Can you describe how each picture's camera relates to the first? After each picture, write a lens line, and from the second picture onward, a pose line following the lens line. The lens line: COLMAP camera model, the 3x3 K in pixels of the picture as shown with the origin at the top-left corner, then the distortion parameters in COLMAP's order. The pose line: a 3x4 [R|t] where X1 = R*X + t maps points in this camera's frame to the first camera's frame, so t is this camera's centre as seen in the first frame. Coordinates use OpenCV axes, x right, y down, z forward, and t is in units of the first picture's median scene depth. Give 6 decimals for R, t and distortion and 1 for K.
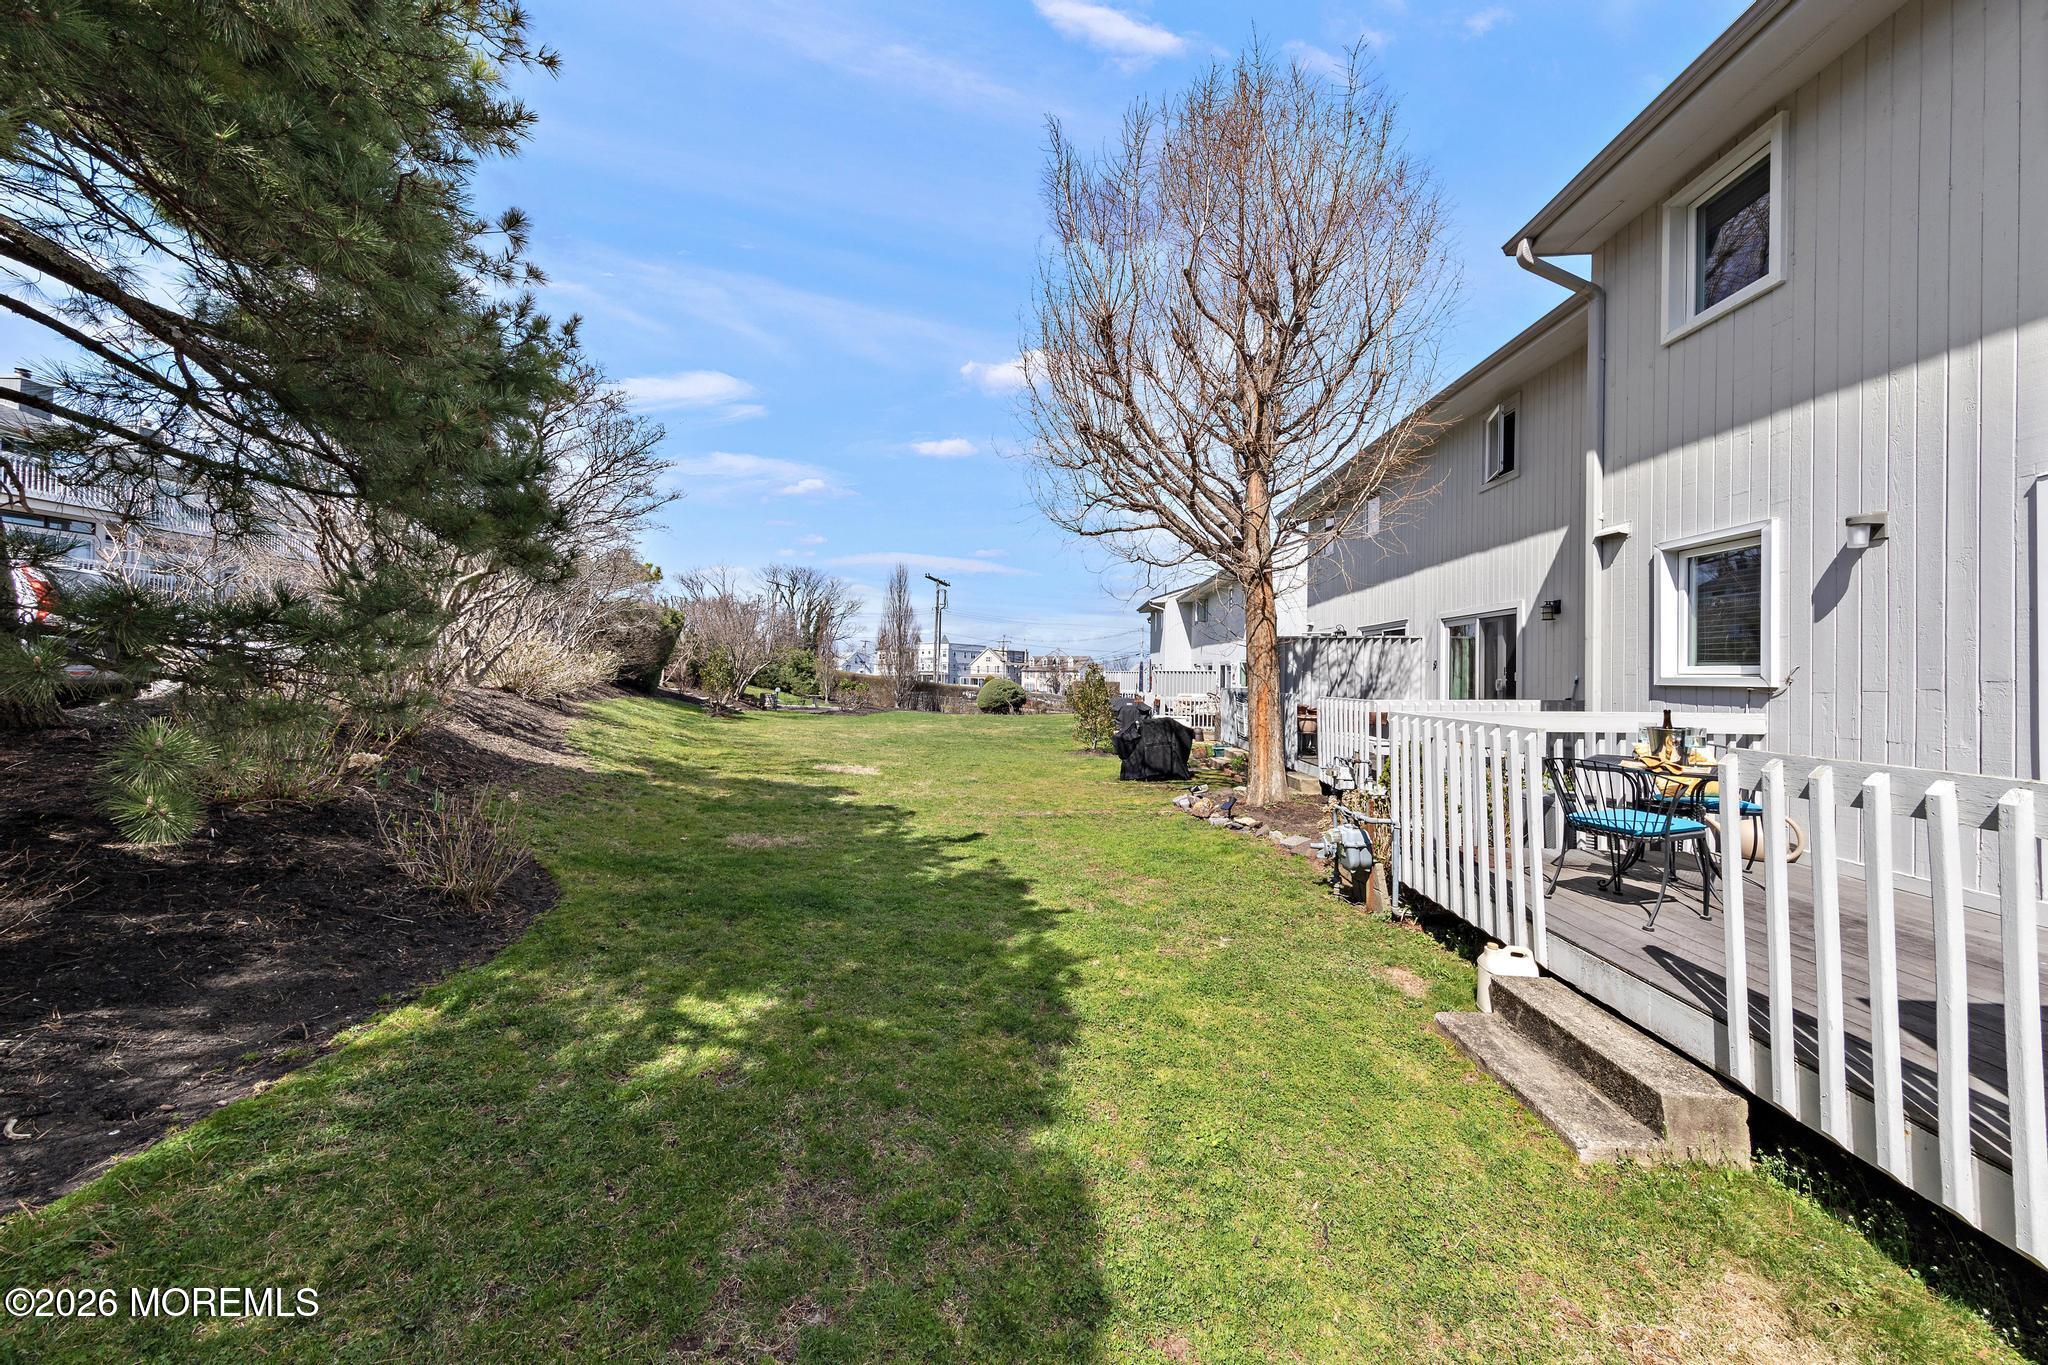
lens RADIAL K [[648.5, 0, 1020.9], [0, 648.5, 691.7], [0, 0, 1]] dist [0.009041, -0.000118]
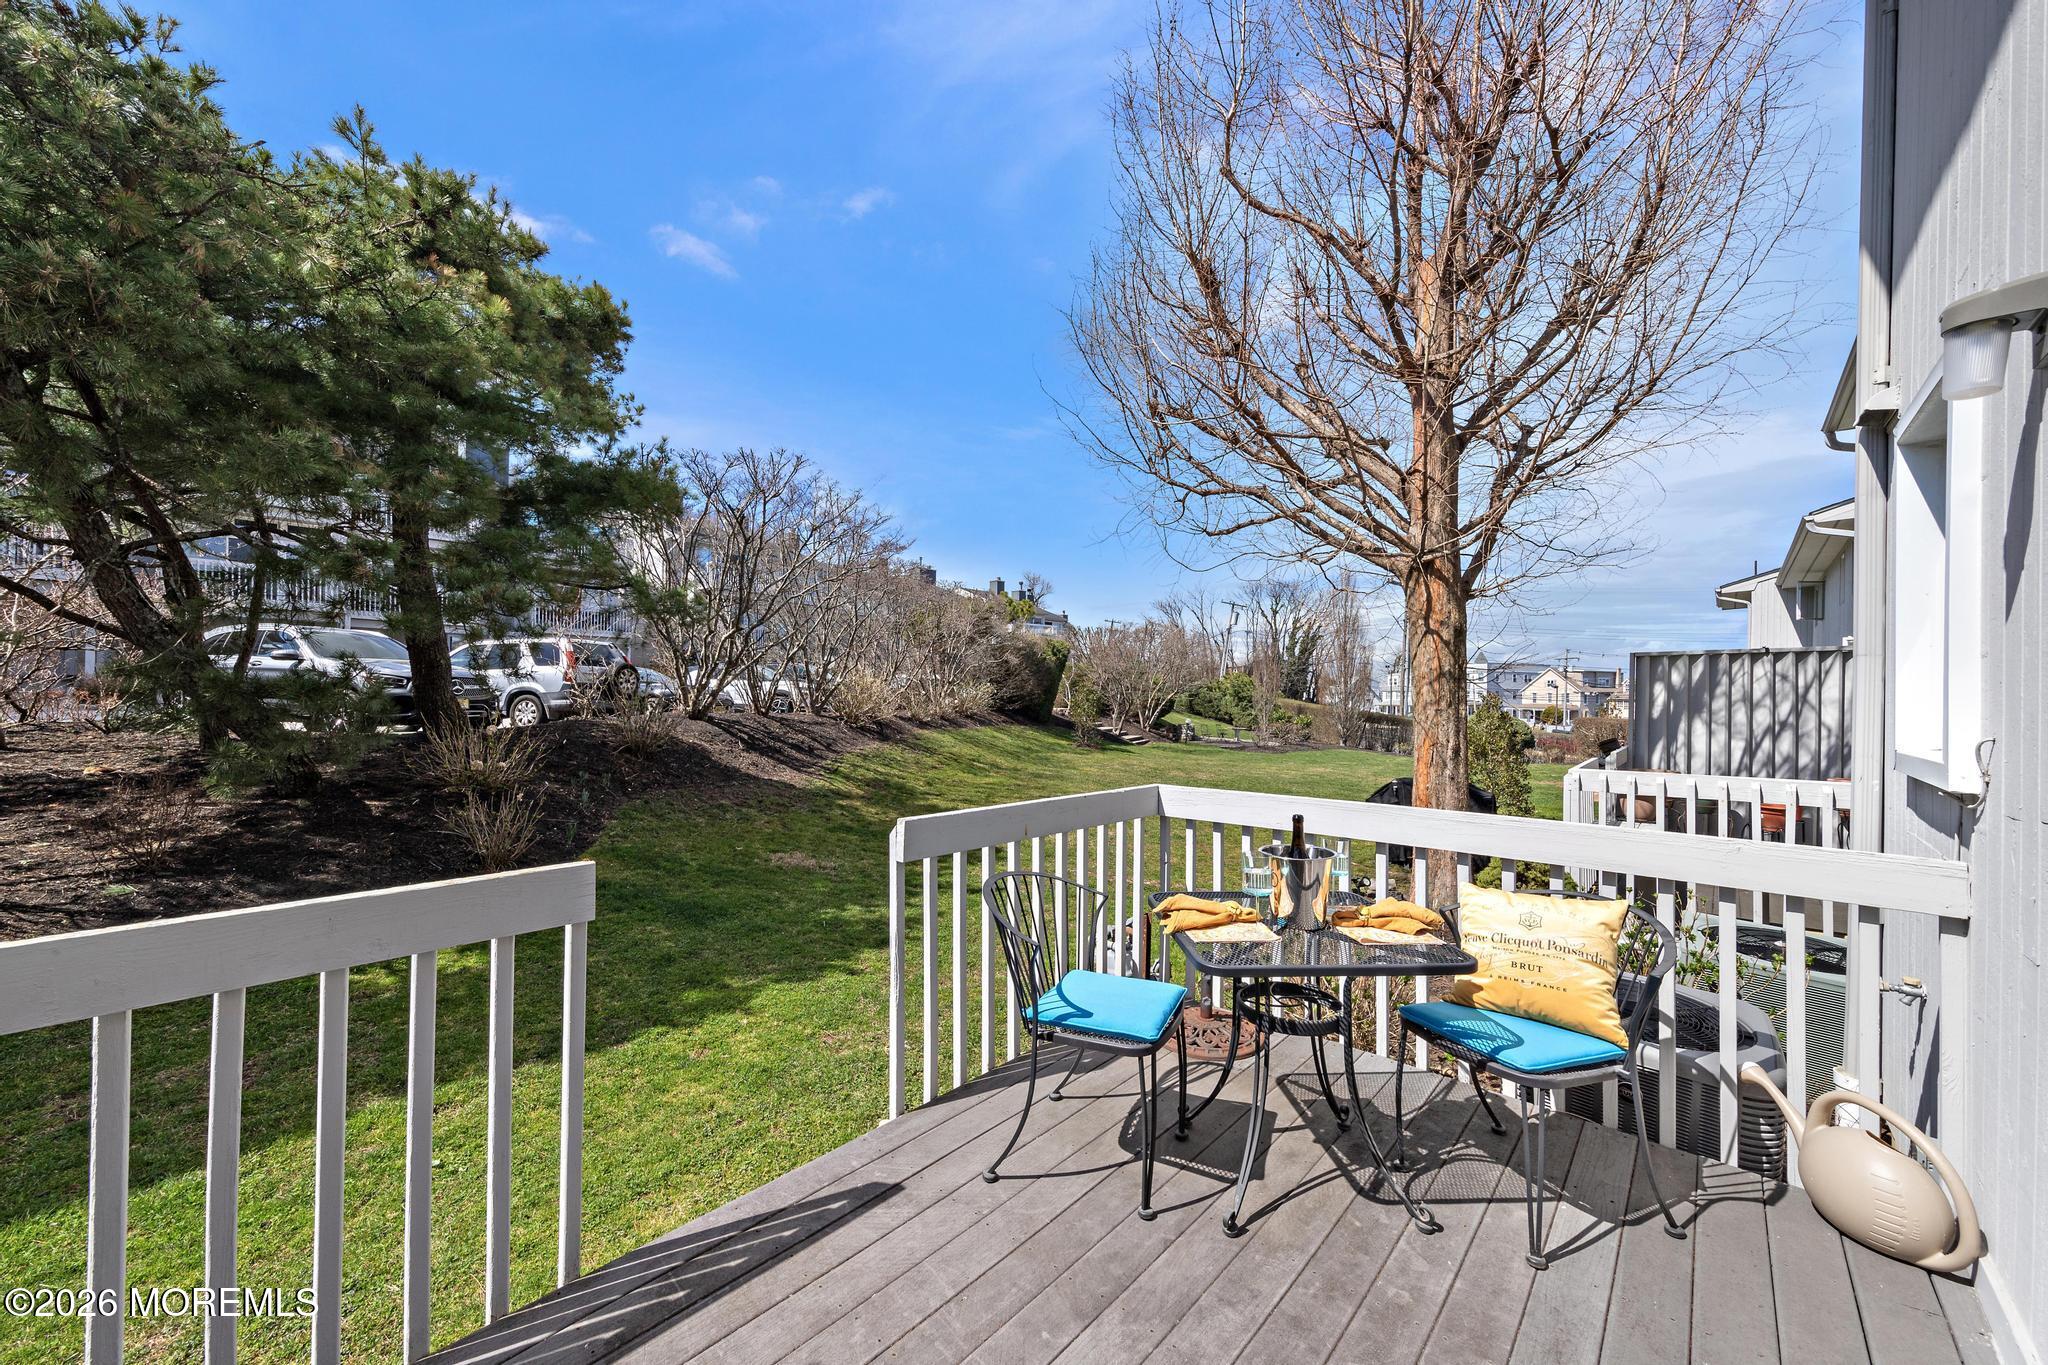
lens RADIAL K [[738.7, 0, 1022.0], [0, 738.7, 693.3], [0, 0, 1]] dist [0.000414, 0.000057]
pose [[0.773564, -0.001369, -0.633717, 0.205081], [-0.023674, 0.999237, -0.031056, -0.008097], [0.633276, 0.039026, 0.772941, 0.070584]]
